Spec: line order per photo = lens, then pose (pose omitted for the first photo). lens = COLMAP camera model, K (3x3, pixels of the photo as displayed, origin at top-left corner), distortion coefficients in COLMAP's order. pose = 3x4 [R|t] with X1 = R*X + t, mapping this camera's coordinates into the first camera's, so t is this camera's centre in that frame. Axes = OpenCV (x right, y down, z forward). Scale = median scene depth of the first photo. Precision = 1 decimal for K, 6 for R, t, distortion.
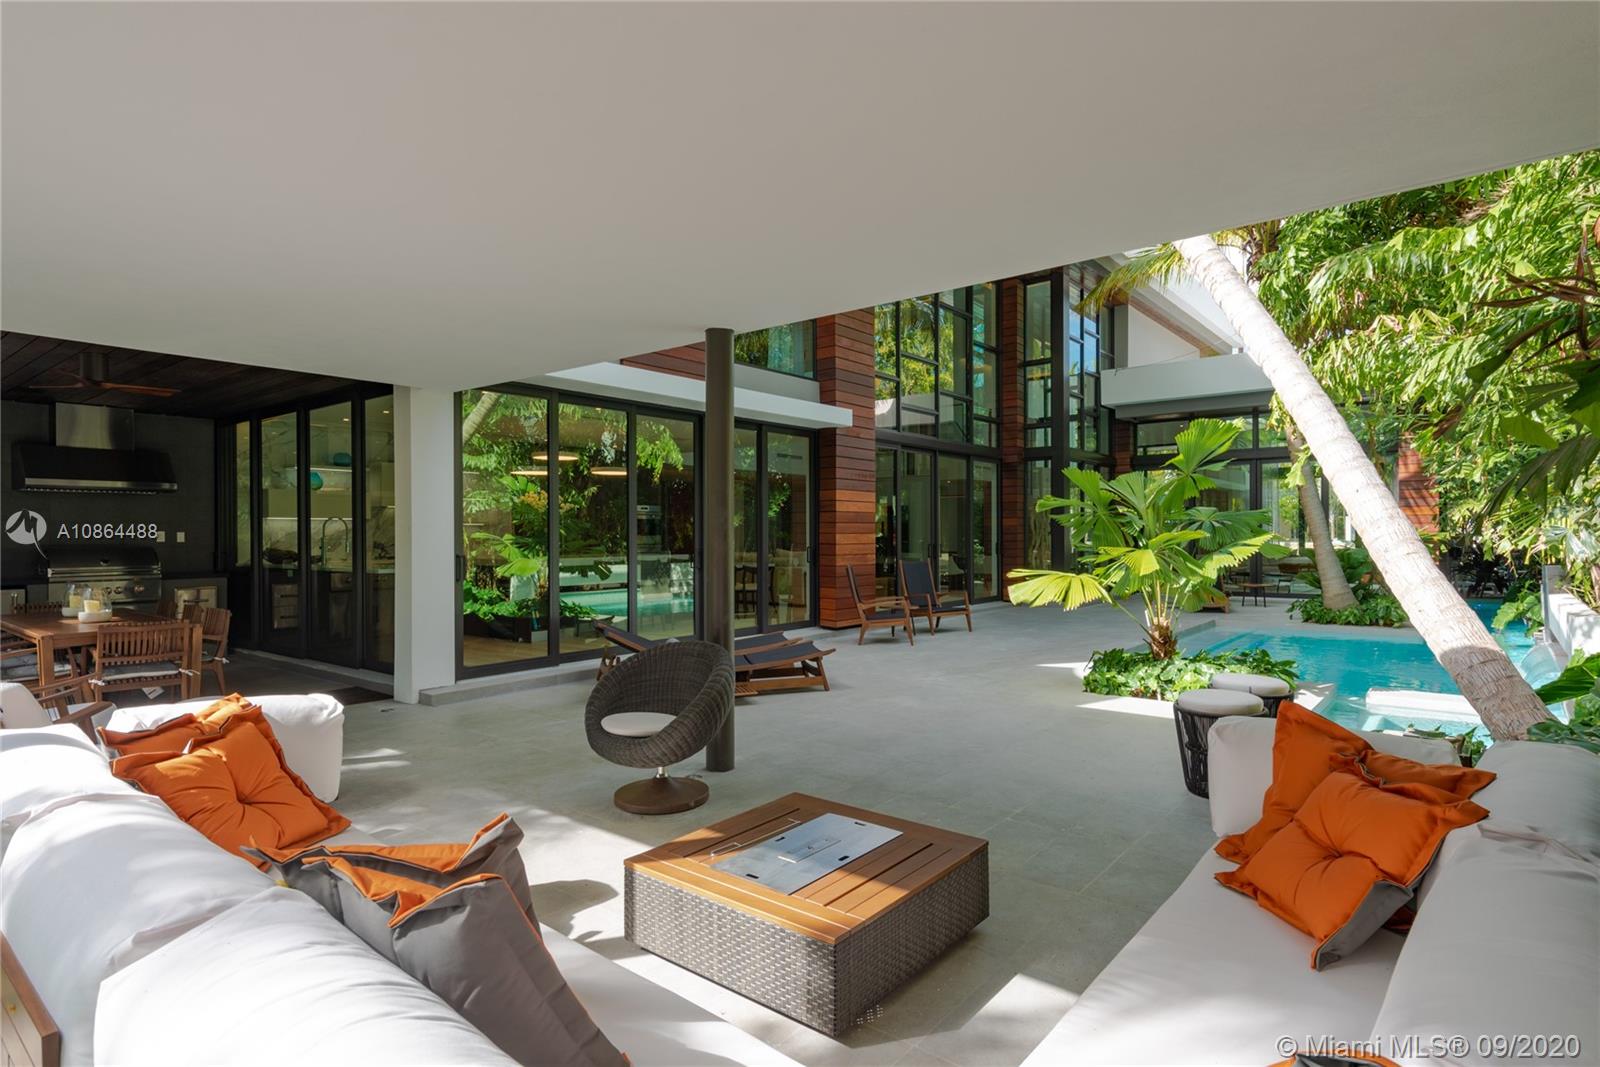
lens RADIAL K [[843.5, 0, 798.5], [0, 843.5, 536.4], [0, 0, 1]] dist [0.002966, 0.000593]
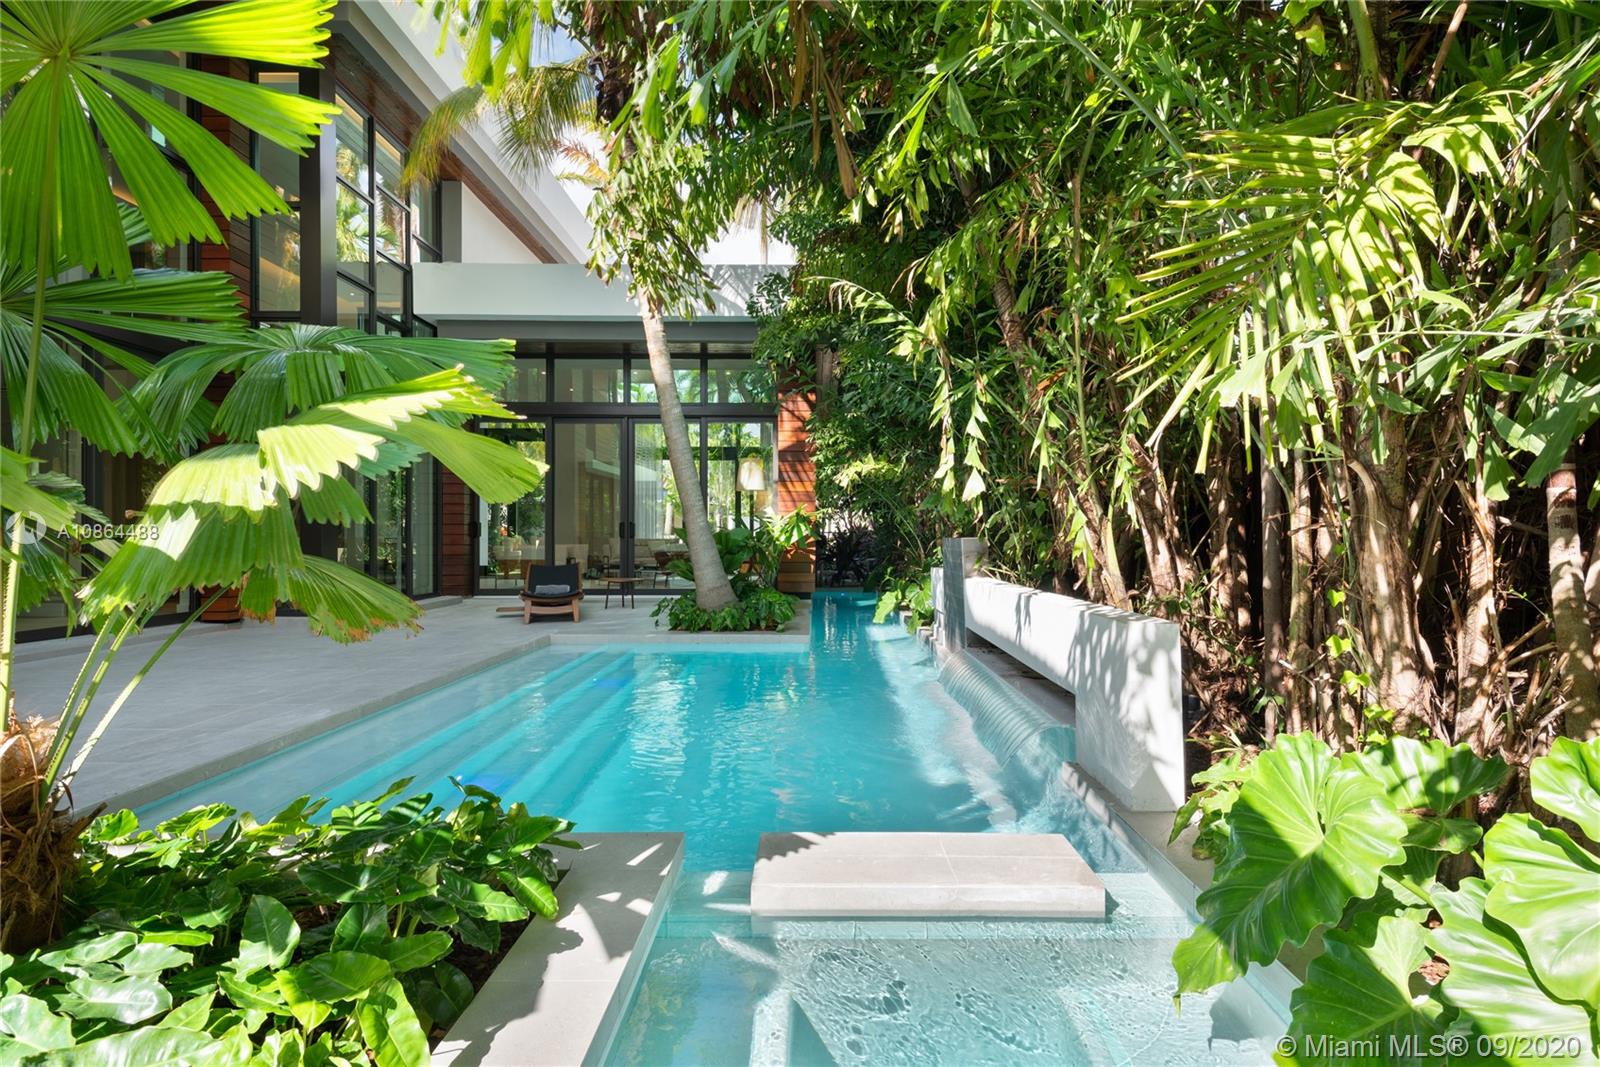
lens RADIAL K [[845.2, 0, 802.2], [0, 845.2, 531.1], [0, 0, 1]] dist [0.001357, 0.000049]
pose [[0.786313, 0.003361, 0.617819, 0.239044], [-0.002215, 0.999994, -0.002620, 0.020054], [-0.617824, 0.000692, 0.786316, 0.365150]]
